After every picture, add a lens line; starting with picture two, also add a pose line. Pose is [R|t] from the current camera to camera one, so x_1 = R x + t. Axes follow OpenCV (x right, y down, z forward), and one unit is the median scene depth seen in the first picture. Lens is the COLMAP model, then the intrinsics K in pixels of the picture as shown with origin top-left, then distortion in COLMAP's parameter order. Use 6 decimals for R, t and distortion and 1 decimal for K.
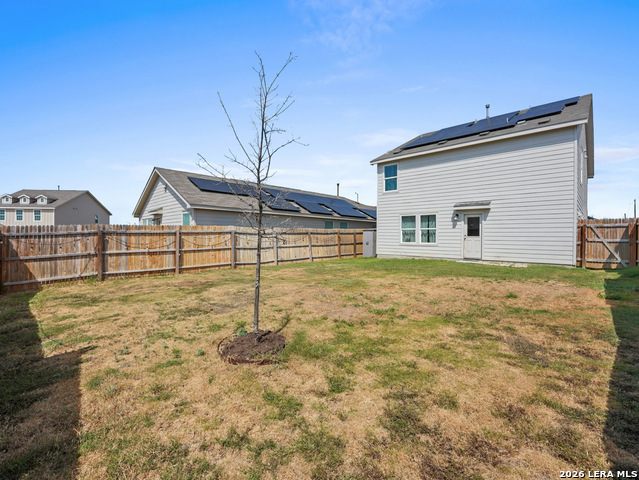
lens RADIAL K [[288.6, 0, 319.2], [0, 288.6, 241.0], [0, 0, 1]] dist [-0.009757, -0.000164]
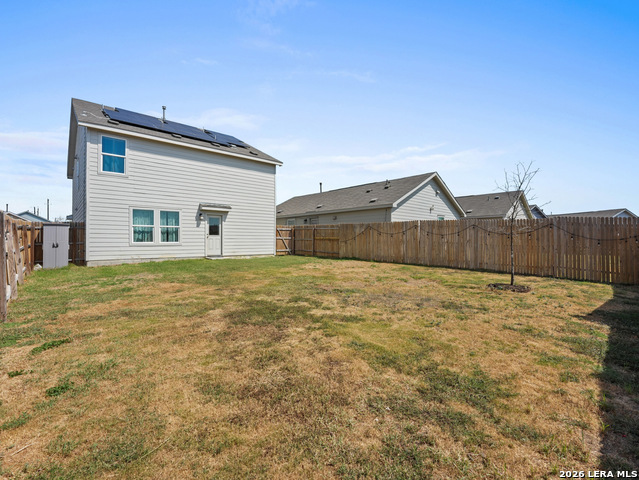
lens RADIAL K [[288.6, 0, 319.3], [0, 288.6, 236.3], [0, 0, 1]] dist [-0.009757, -0.000164]
pose [[0.085772, -0.001656, 0.996313, -0.473656], [0.008416, 0.999964, 0.000937, -0.009048], [-0.996279, 0.008304, 0.085783, 0.451878]]
